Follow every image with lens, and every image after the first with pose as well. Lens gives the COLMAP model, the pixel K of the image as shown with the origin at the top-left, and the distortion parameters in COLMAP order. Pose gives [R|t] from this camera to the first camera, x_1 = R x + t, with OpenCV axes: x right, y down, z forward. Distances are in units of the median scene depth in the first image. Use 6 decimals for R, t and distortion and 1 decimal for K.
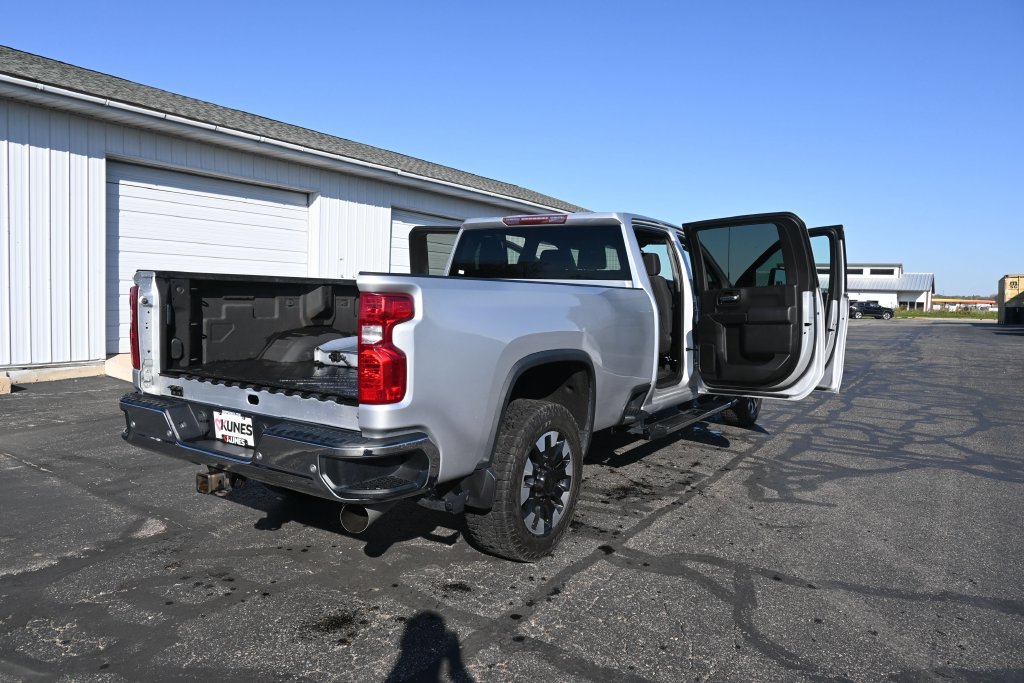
lens RADIAL K [[696.7, 0, 511.6], [0, 696.7, 339.2], [0, 0, 1]] dist [-0.003864, -0.000898]
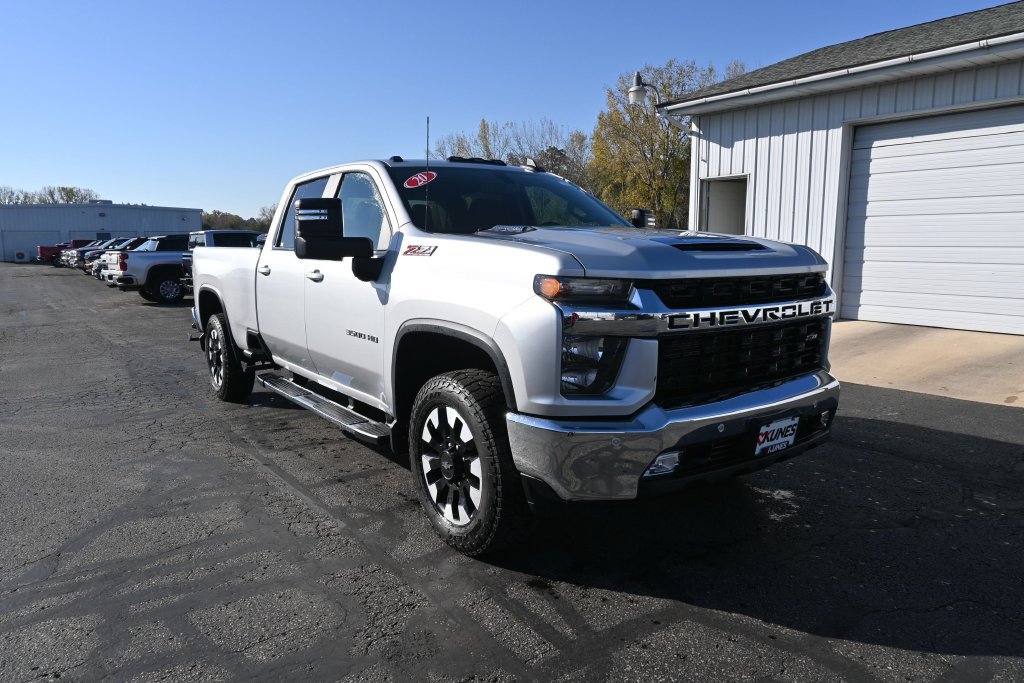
lens RADIAL K [[696.7, 0, 511.3], [0, 696.7, 342.7], [0, 0, 1]] dist [-0.003864, -0.000898]
pose [[-0.361792, 0.106005, -0.926212, 1.414614], [-0.068387, 0.987820, 0.139769, -0.136035], [0.929747, 0.113908, -0.350136, 2.291149]]
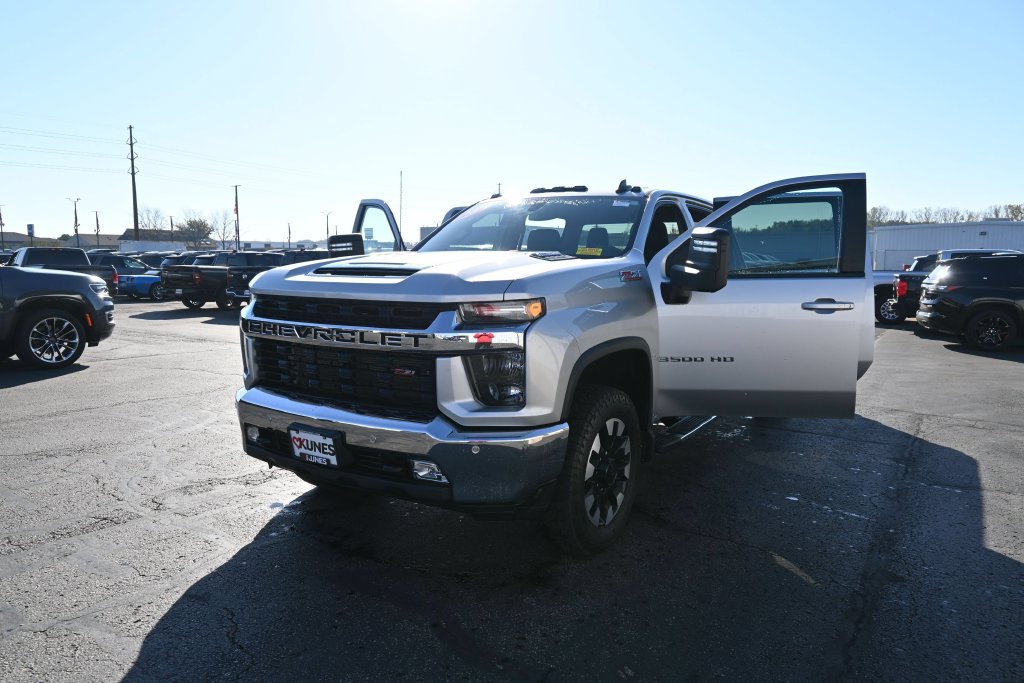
lens RADIAL K [[696.7, 0, 512.0], [0, 696.7, 340.1], [0, 0, 1]] dist [-0.003864, -0.000898]
pose [[-0.999396, -0.034130, -0.006606, 0.385592], [-0.034762, 0.983000, 0.180283, -0.228326], [0.000341, 0.180403, -0.983593, 3.091069]]
